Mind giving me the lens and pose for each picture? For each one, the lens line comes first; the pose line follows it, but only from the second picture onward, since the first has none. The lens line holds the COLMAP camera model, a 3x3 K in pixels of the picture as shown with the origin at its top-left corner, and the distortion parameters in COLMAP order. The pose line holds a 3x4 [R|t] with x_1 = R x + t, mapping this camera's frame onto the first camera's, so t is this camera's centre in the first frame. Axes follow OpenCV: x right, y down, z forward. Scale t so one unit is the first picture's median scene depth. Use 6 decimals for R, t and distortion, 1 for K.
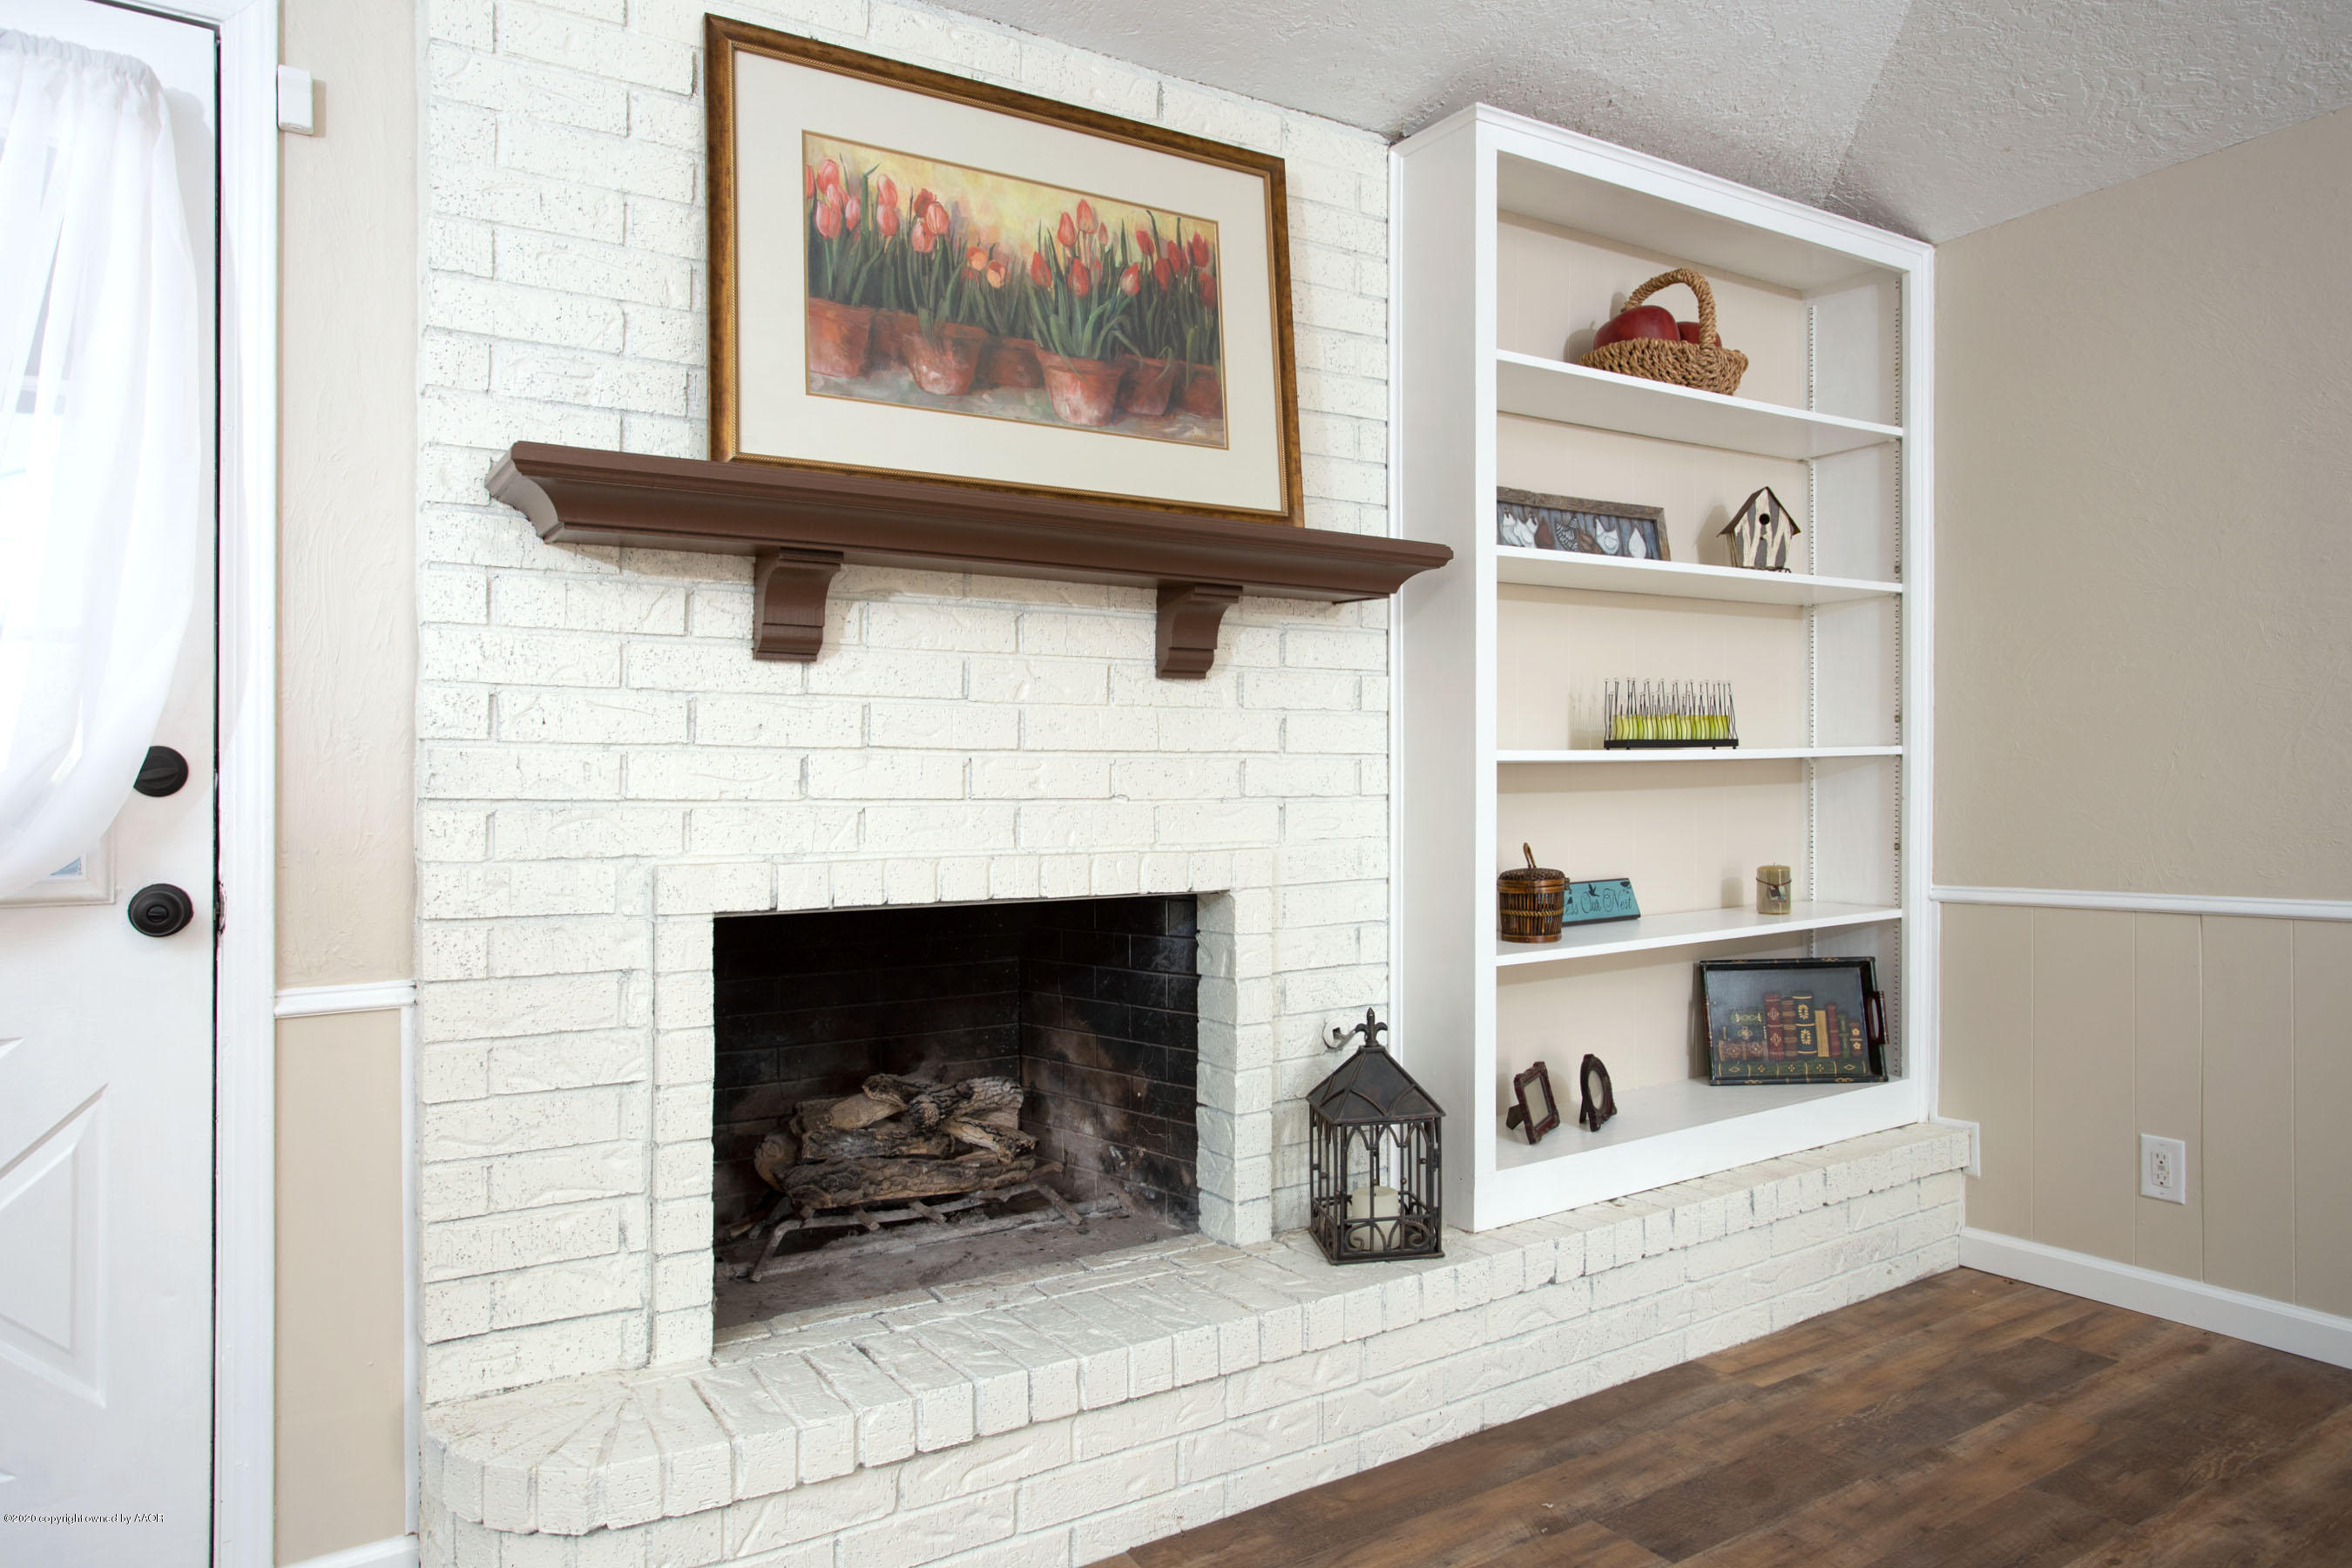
lens RADIAL K [[1495.4, 0, 1267.8], [0, 1495.4, 762.0], [0, 0, 1]] dist [-0.048103, 0.001165]
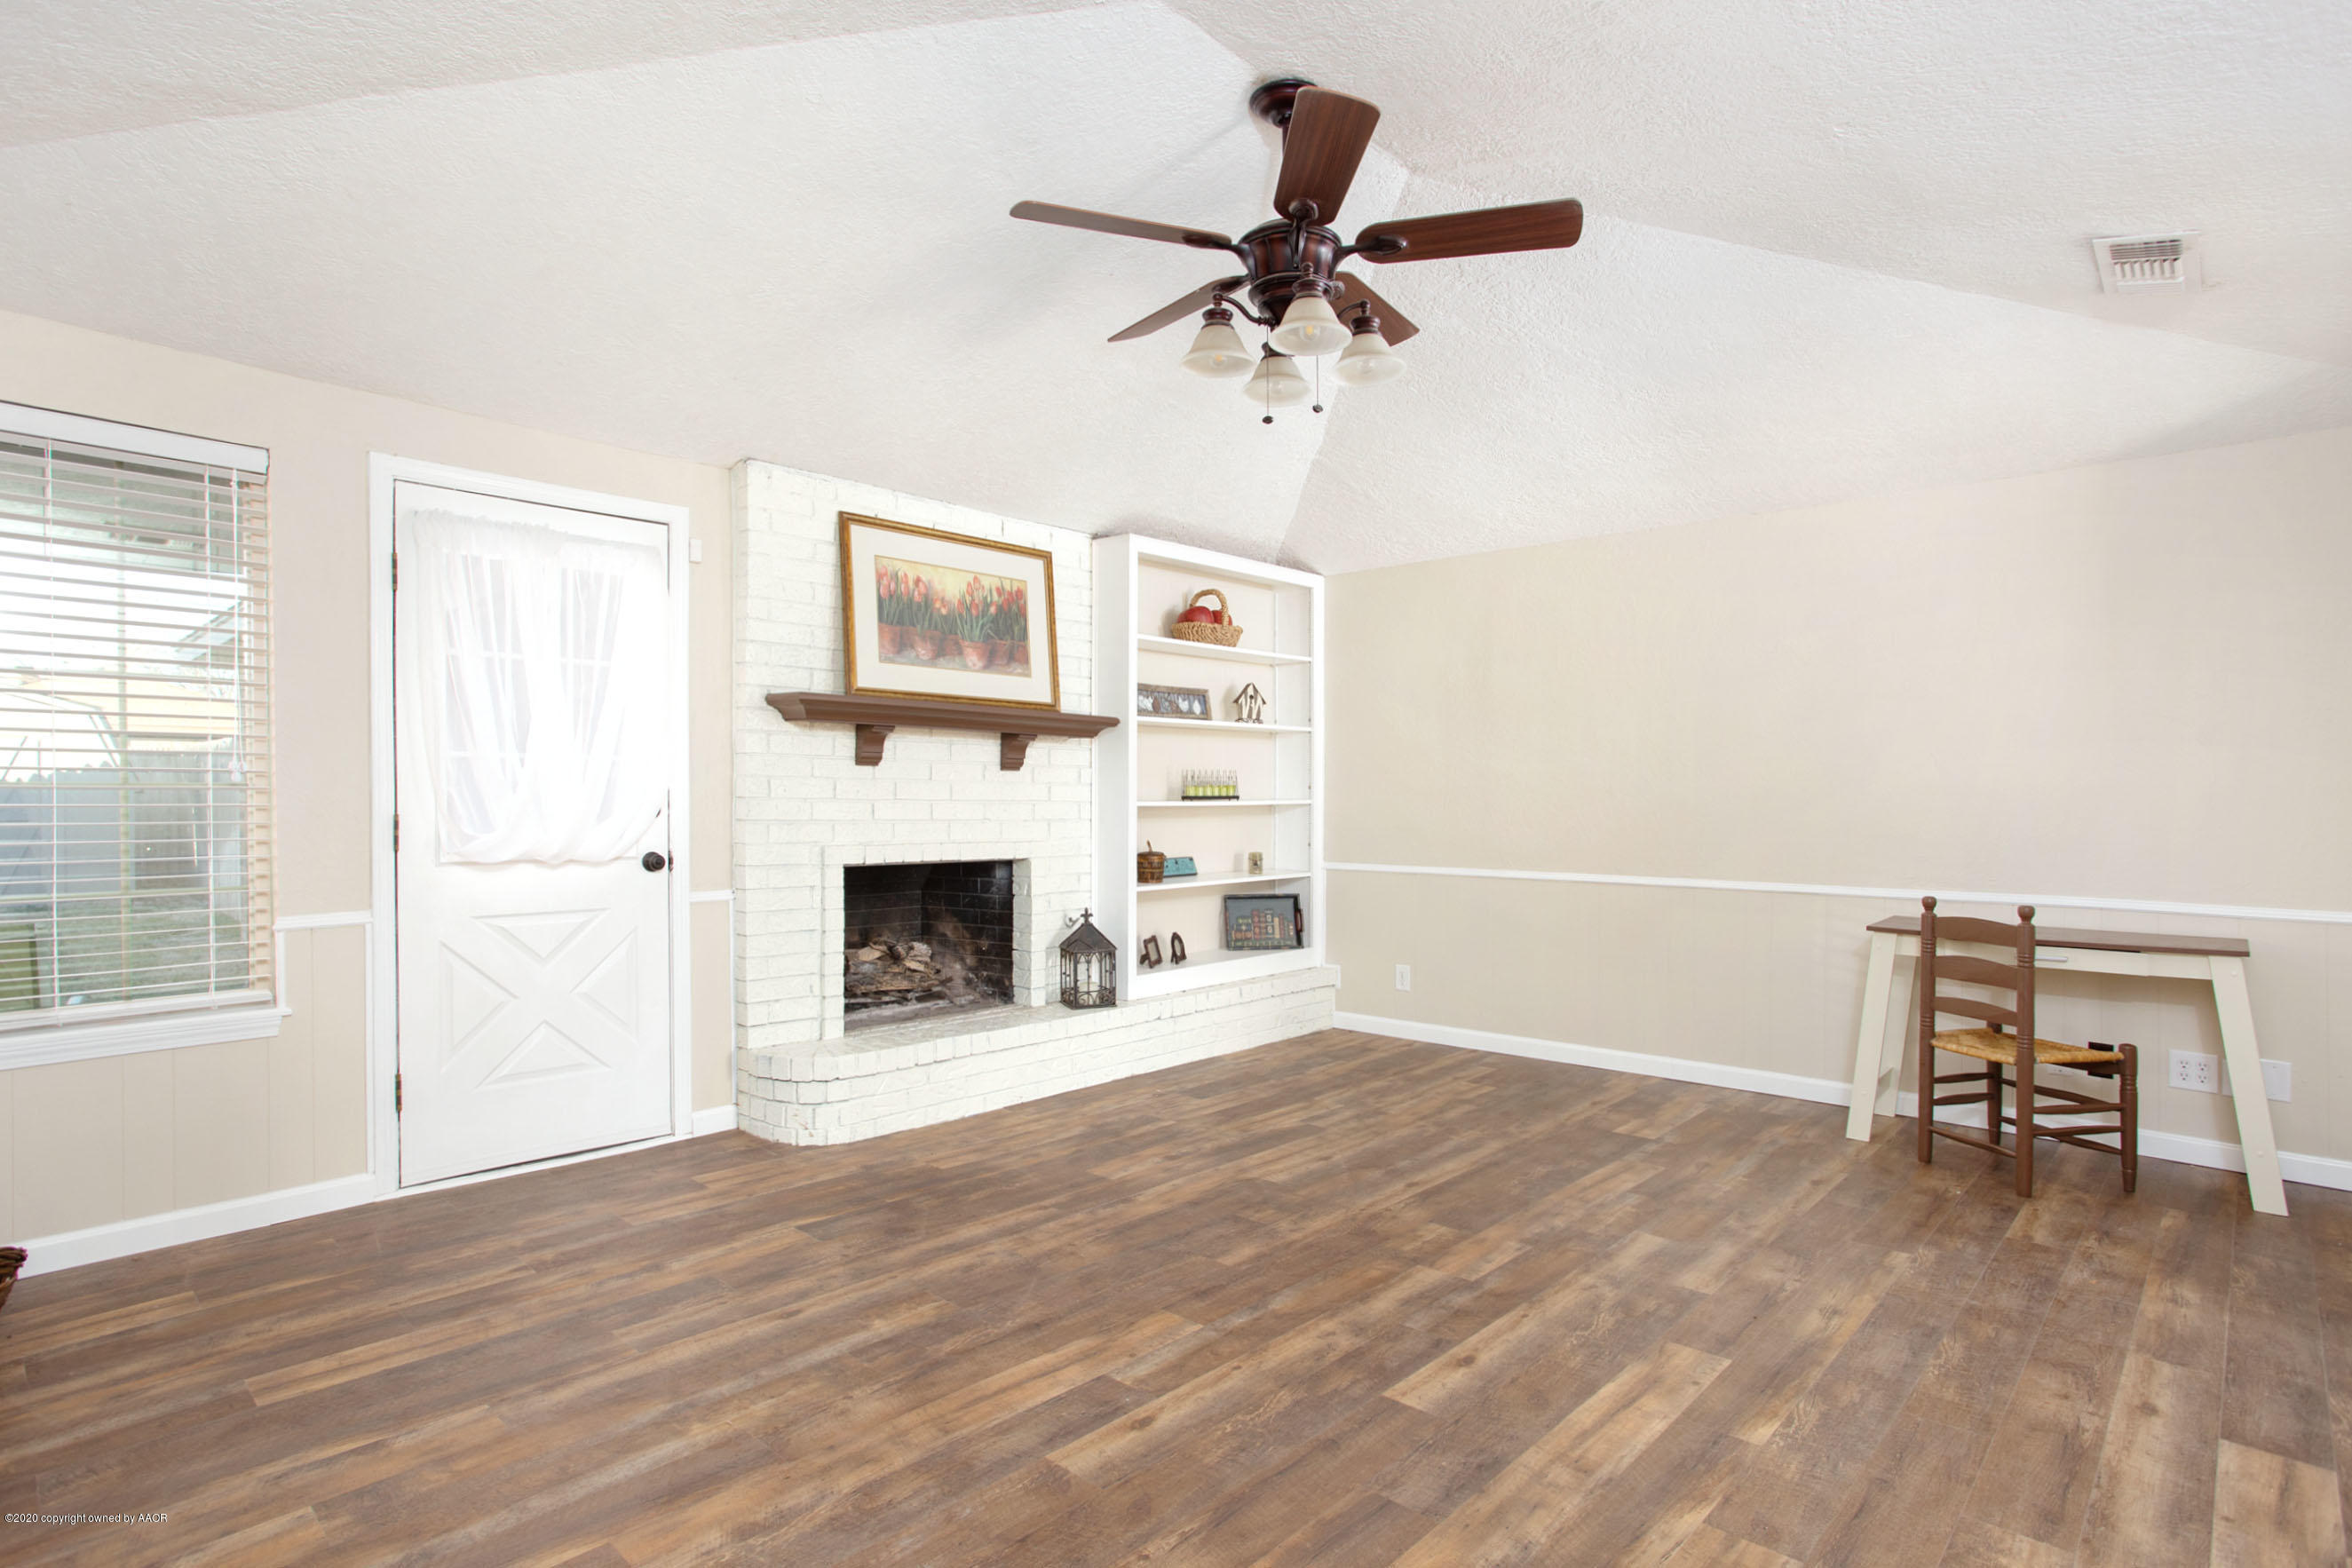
lens RADIAL K [[1221.2, 0, 1218.7], [0, 1221.2, 819.6], [0, 0, 1]] dist [-0.057753, 0.038684]
pose [[0.967991, 0.002986, 0.250967, -0.220518], [-0.008005, 0.999788, 0.018980, -0.016960], [-0.250857, -0.020382, 0.967810, -0.966871]]
